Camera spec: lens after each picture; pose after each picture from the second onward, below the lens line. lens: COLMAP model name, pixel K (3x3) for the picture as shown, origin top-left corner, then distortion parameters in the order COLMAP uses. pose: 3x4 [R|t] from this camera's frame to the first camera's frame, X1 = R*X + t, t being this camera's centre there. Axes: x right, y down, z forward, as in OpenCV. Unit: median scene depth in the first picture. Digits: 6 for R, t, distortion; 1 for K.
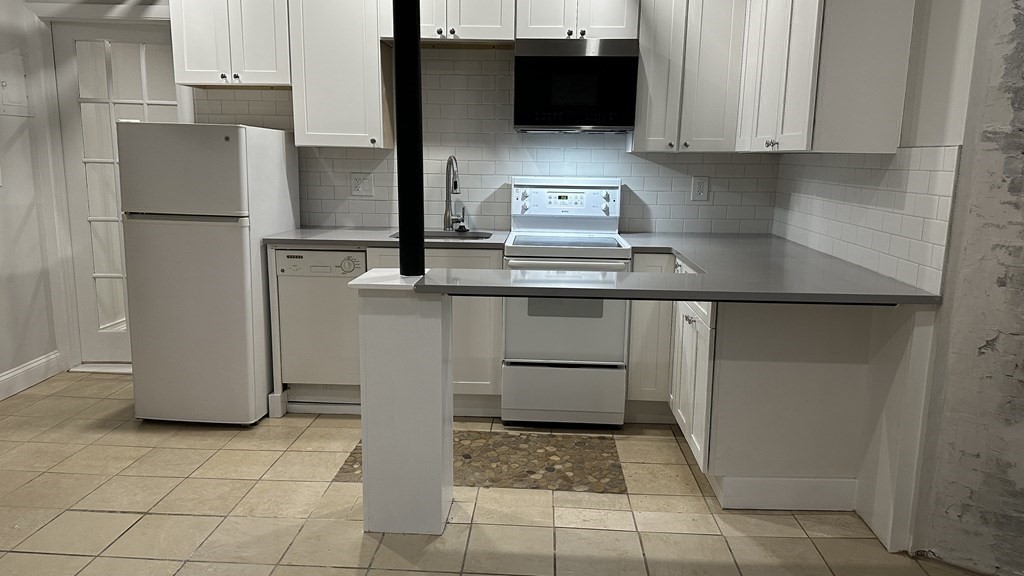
lens RADIAL K [[718.3, 0, 512.0], [0, 718.3, 288.0], [0, 0, 1]] dist [0.159940, -0.236372]
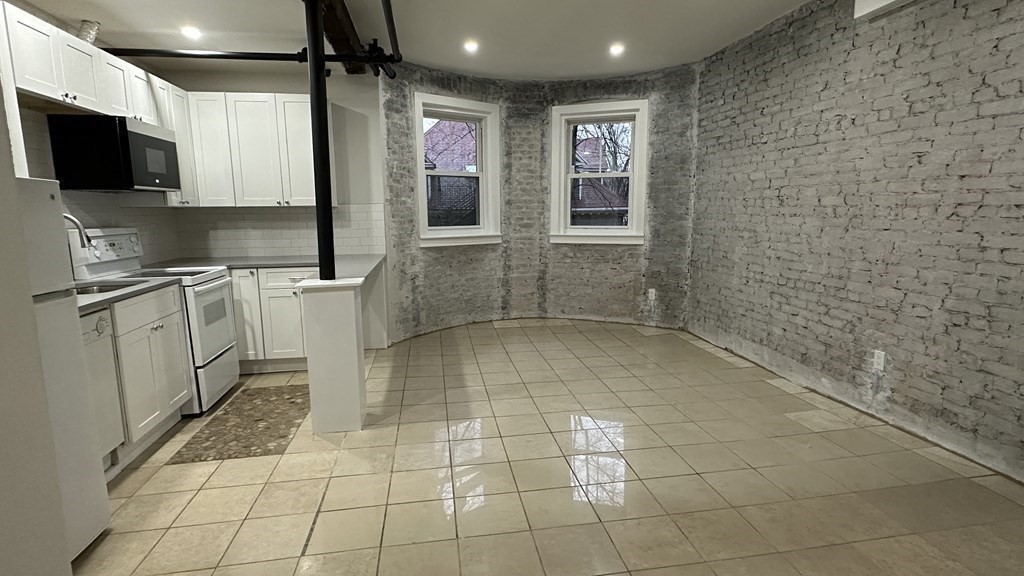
lens RADIAL K [[511.3, 0, 512.0], [0, 511.3, 288.0], [0, 0, 1]] dist [-0.000288, 0.001103]
pose [[-0.213305, -0.161603, 0.963528, -0.994635], [0.185455, 0.961596, 0.202335, -0.116296], [-0.959222, 0.221850, -0.175143, 0.583357]]
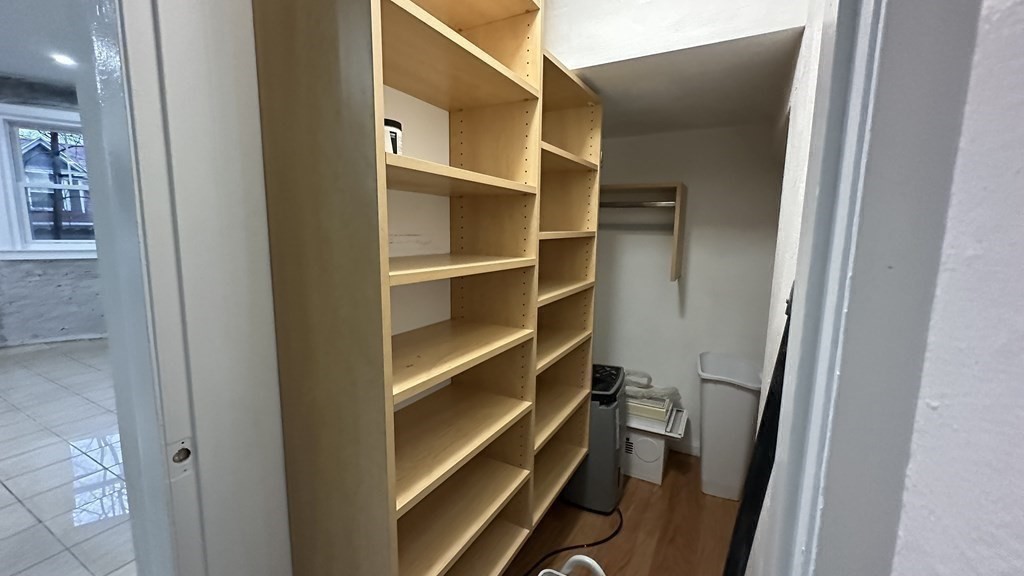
lens RADIAL K [[409.6, 0, 512.0], [0, 409.6, 288.0], [0, 0, 1]] dist [0.001540, 0.000193]
pose [[-0.902423, -0.088525, 0.421658, -1.149496], [0.050048, 0.950501, 0.306664, -0.106285], [-0.427934, 0.297844, -0.853324, 0.541925]]
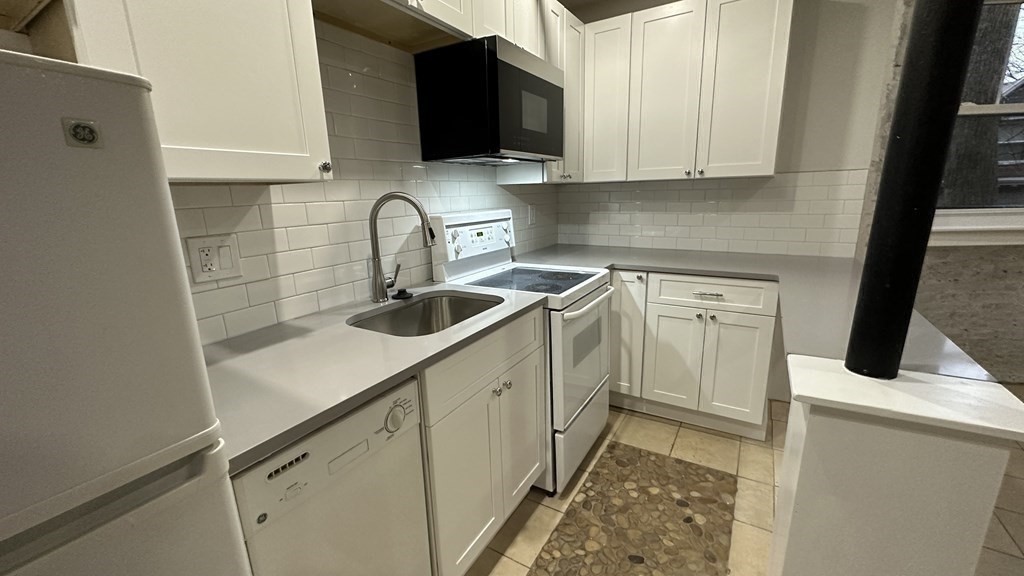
lens RADIAL K [[409.6, 0, 512.0], [0, 409.6, 288.0], [0, 0, 1]] dist [0.001540, 0.000193]
pose [[0.471481, -0.229602, 0.851463, -0.408432], [0.193074, 0.968964, 0.154375, -0.145404], [-0.860481, 0.091611, 0.501178, 0.783925]]
